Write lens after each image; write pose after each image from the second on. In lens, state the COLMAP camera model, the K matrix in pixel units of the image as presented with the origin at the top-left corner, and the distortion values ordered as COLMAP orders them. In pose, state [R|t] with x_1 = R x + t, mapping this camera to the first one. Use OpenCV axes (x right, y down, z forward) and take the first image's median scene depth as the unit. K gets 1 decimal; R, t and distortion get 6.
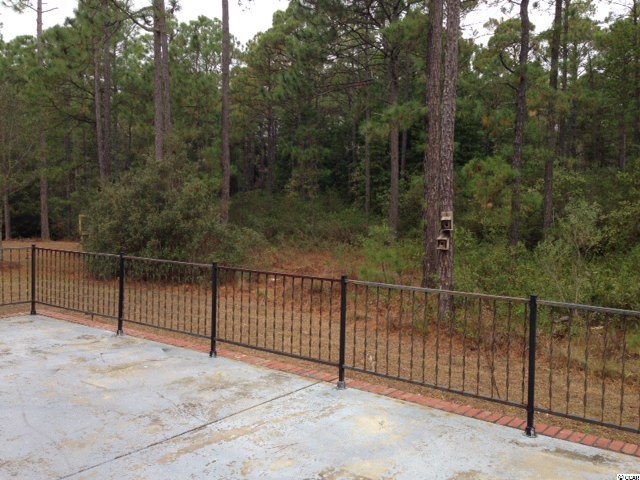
lens RADIAL K [[598.8, 0, 320.7], [0, 598.8, 238.9], [0, 0, 1]] dist [0.078304, 0.000000]
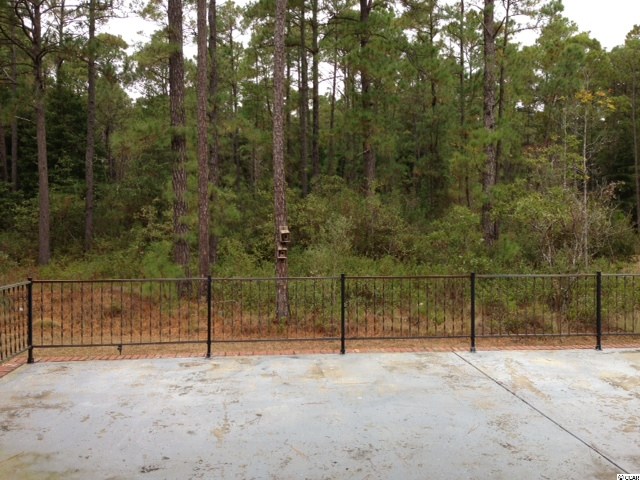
lens RADIAL K [[598.8, 0, 321.8], [0, 598.8, 240.2], [0, 0, 1]] dist [0.078304, 0.000000]
pose [[0.732577, -0.041833, 0.679397, -1.164605], [0.053218, 0.998574, 0.004102, -0.040182], [-0.678601, 0.033151, 0.733759, 0.185476]]
